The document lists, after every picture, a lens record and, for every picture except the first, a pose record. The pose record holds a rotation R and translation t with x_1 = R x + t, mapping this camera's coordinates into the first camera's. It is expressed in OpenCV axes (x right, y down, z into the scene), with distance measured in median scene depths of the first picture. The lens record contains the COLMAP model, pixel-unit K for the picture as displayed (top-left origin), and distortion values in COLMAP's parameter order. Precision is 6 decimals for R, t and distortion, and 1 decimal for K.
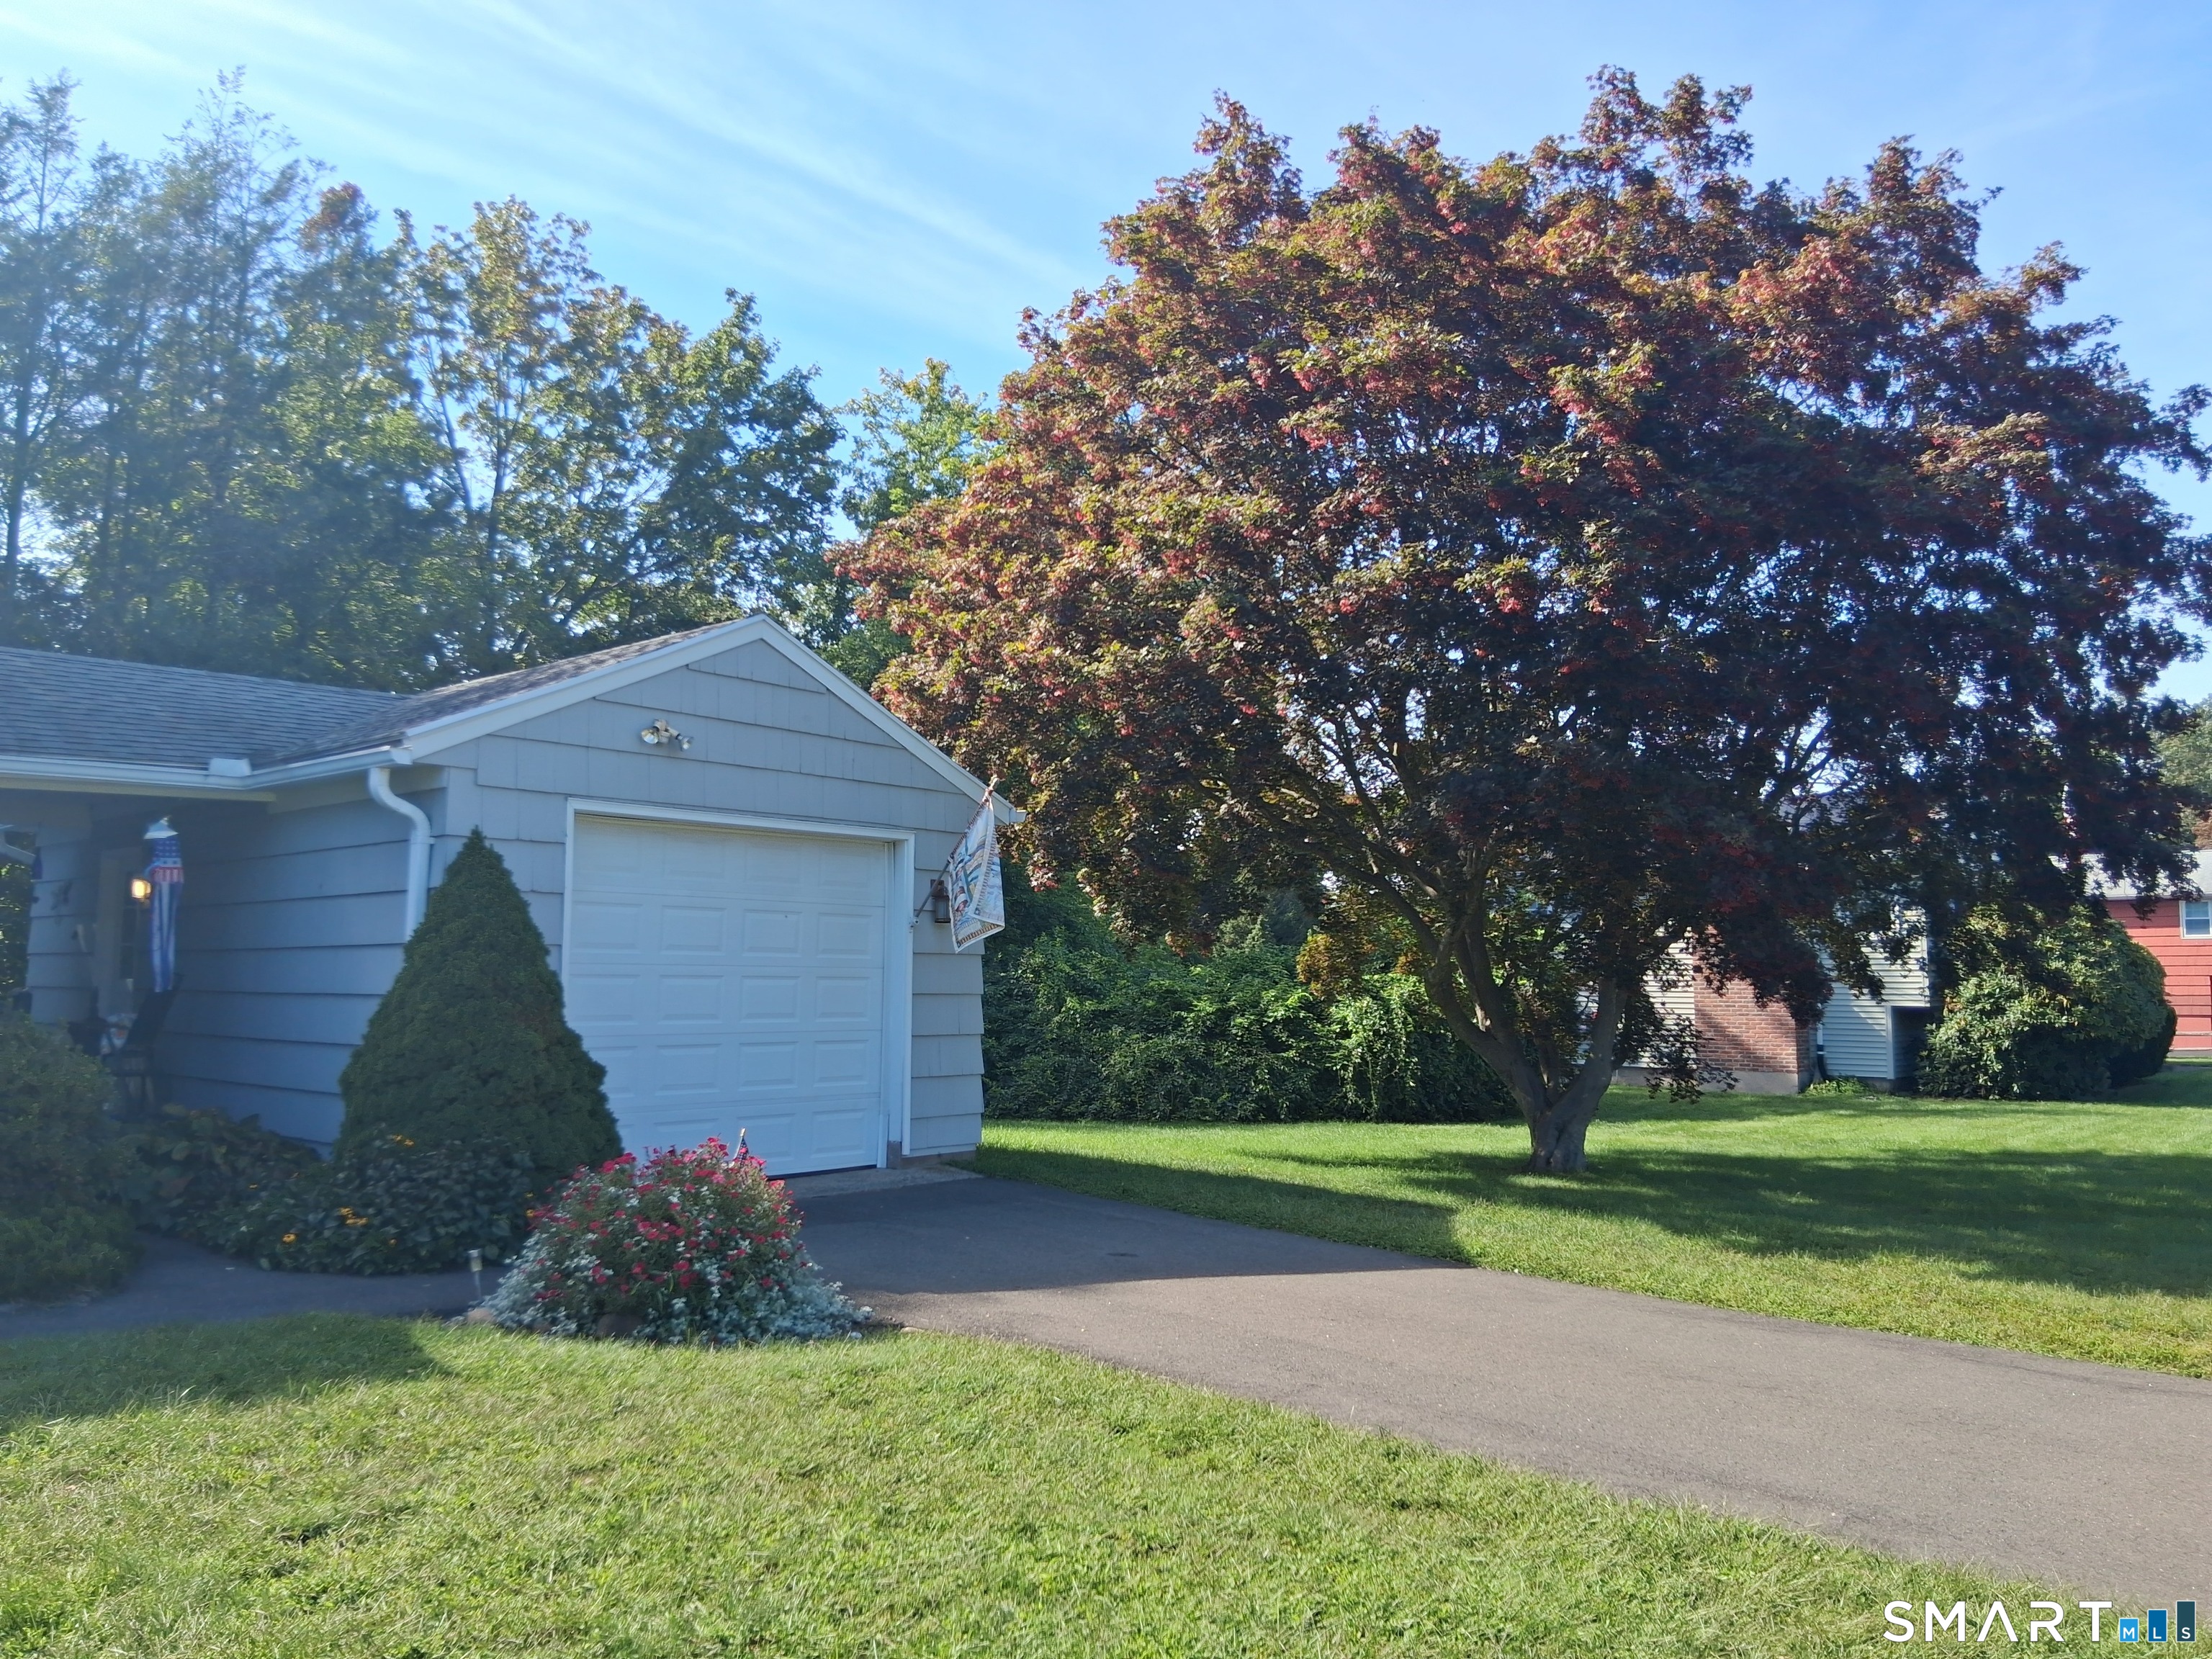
lens RADIAL K [[1676.1, 0, 1096.8], [0, 1676.1, 830.3], [0, 0, 1]] dist [0.044507, -0.081133]
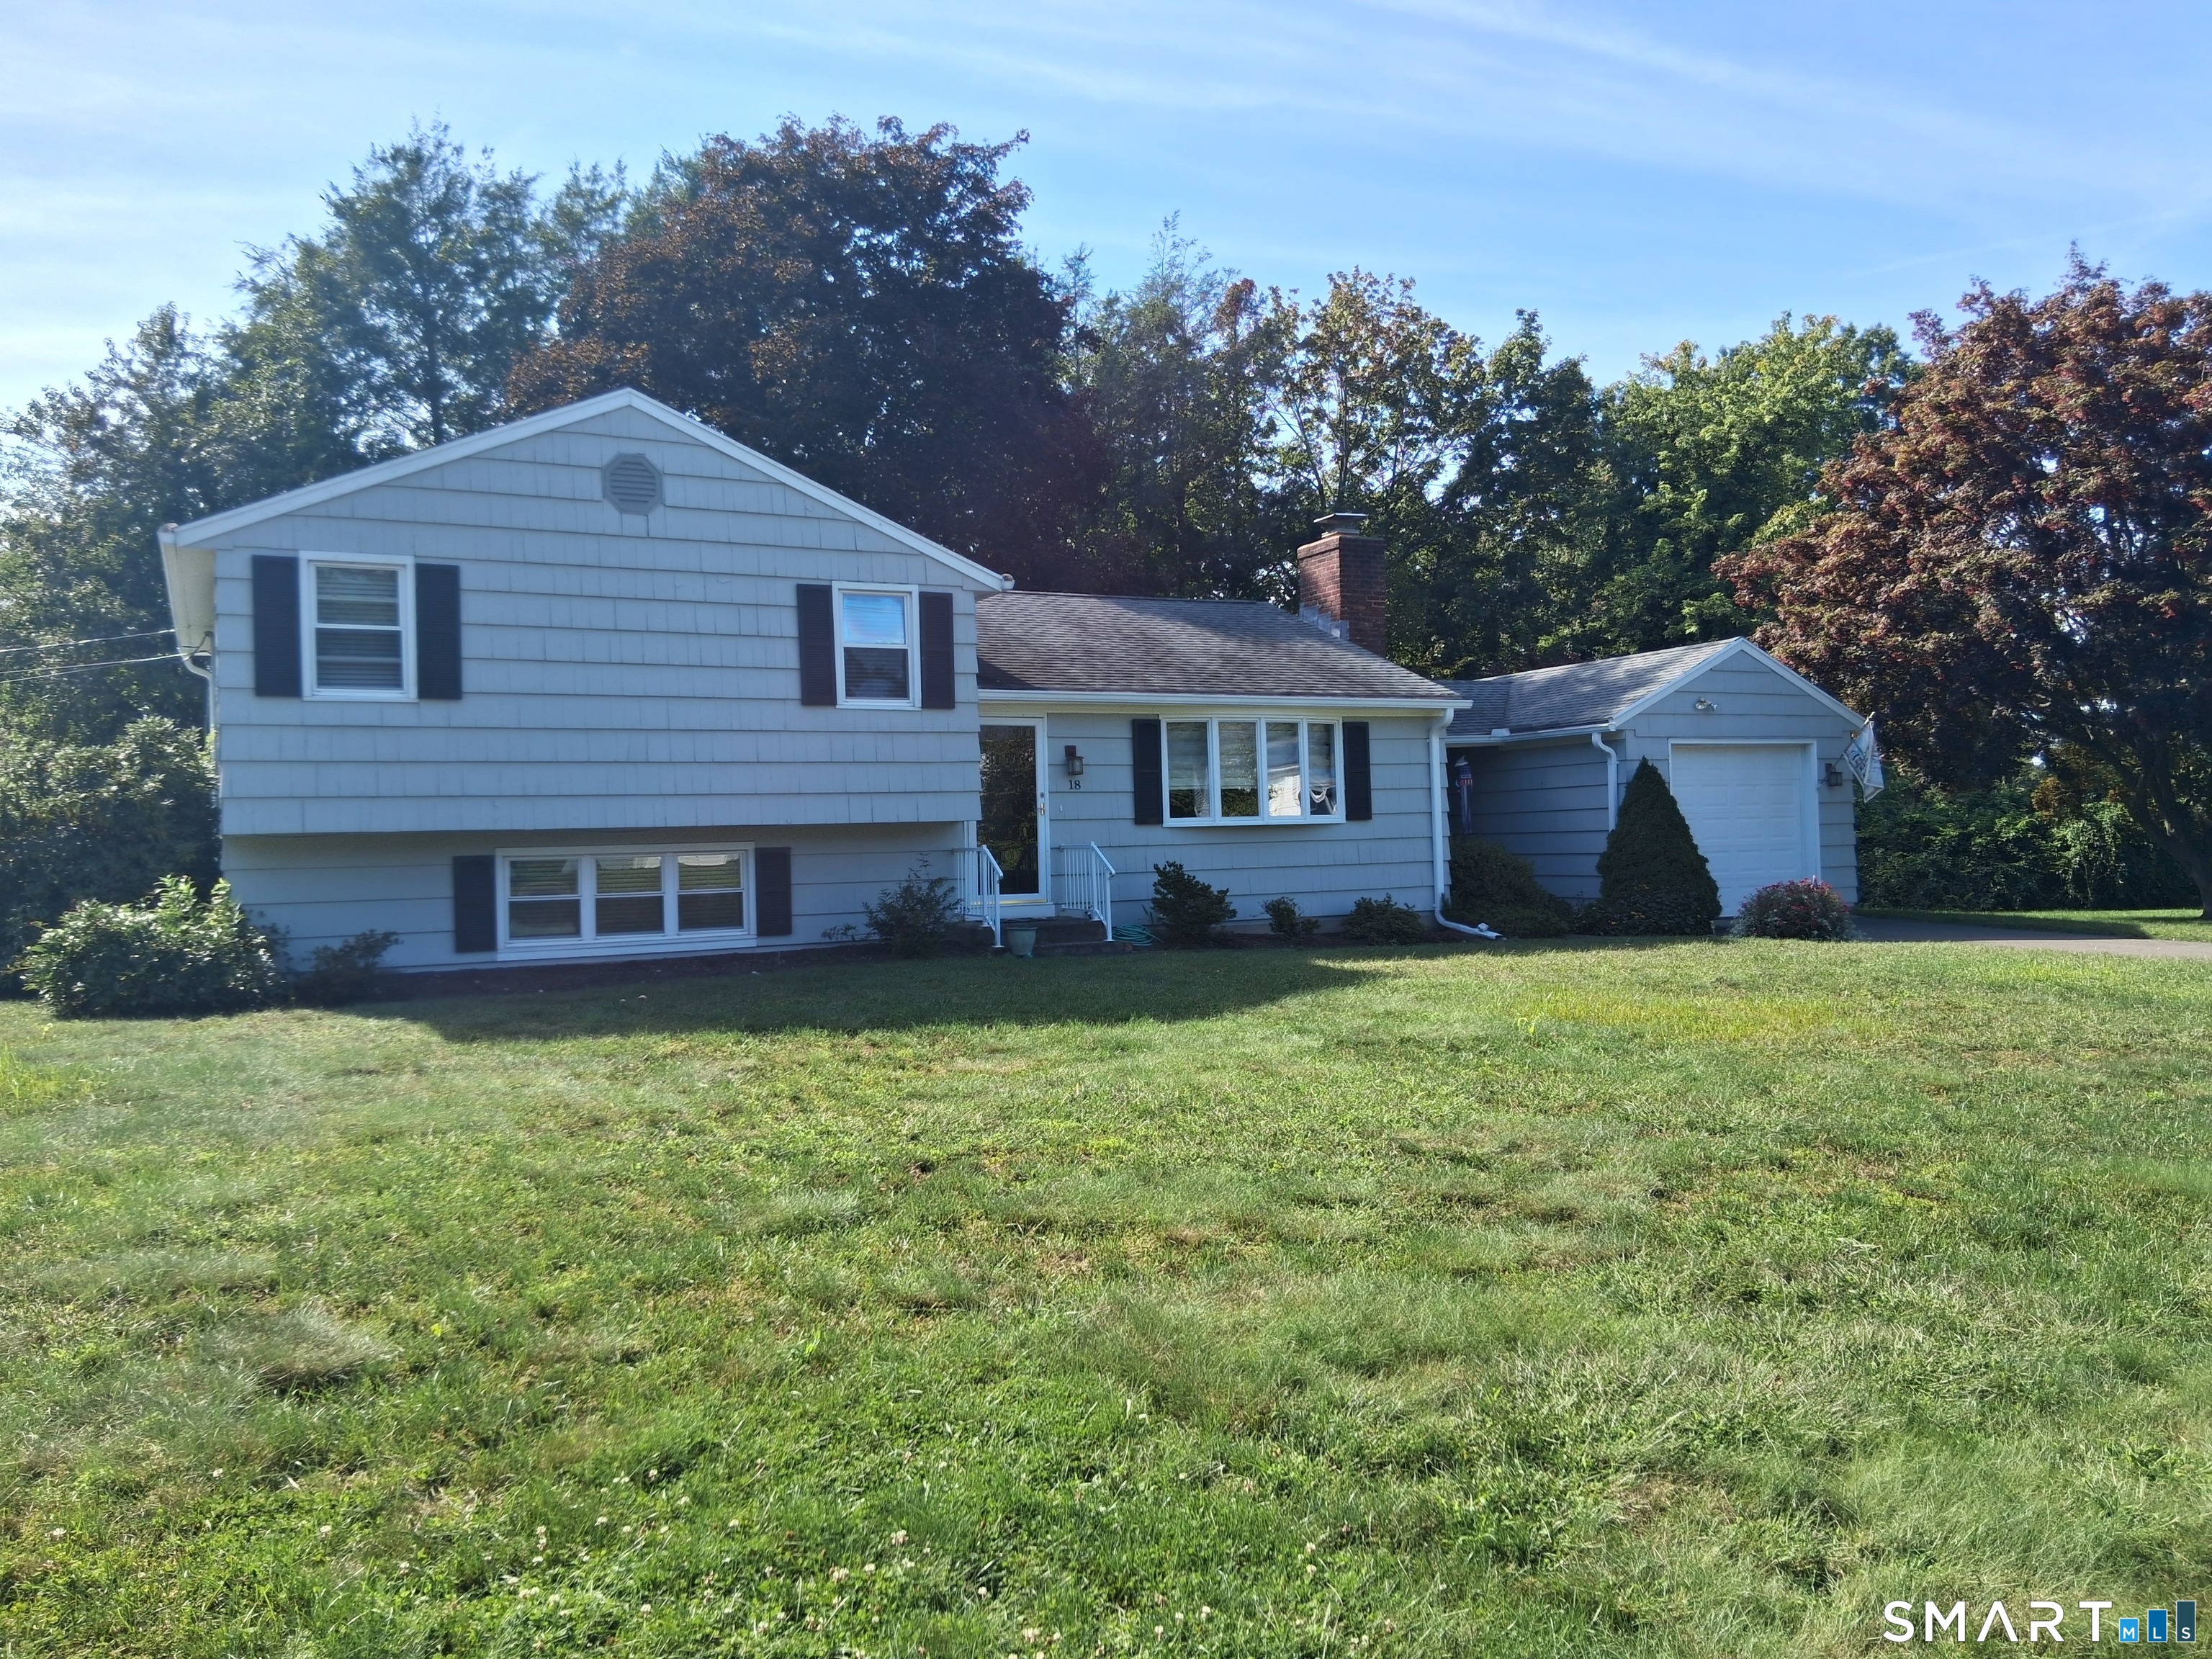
lens RADIAL K [[1676.1, 0, 1104.3], [0, 1676.1, 847.5], [0, 0, 1]] dist [0.044507, -0.081133]
pose [[0.936182, -0.035215, -0.349748, -0.105218], [0.068738, 0.994101, 0.083900, -0.048245], [0.344731, -0.102587, 0.933079, -0.555656]]
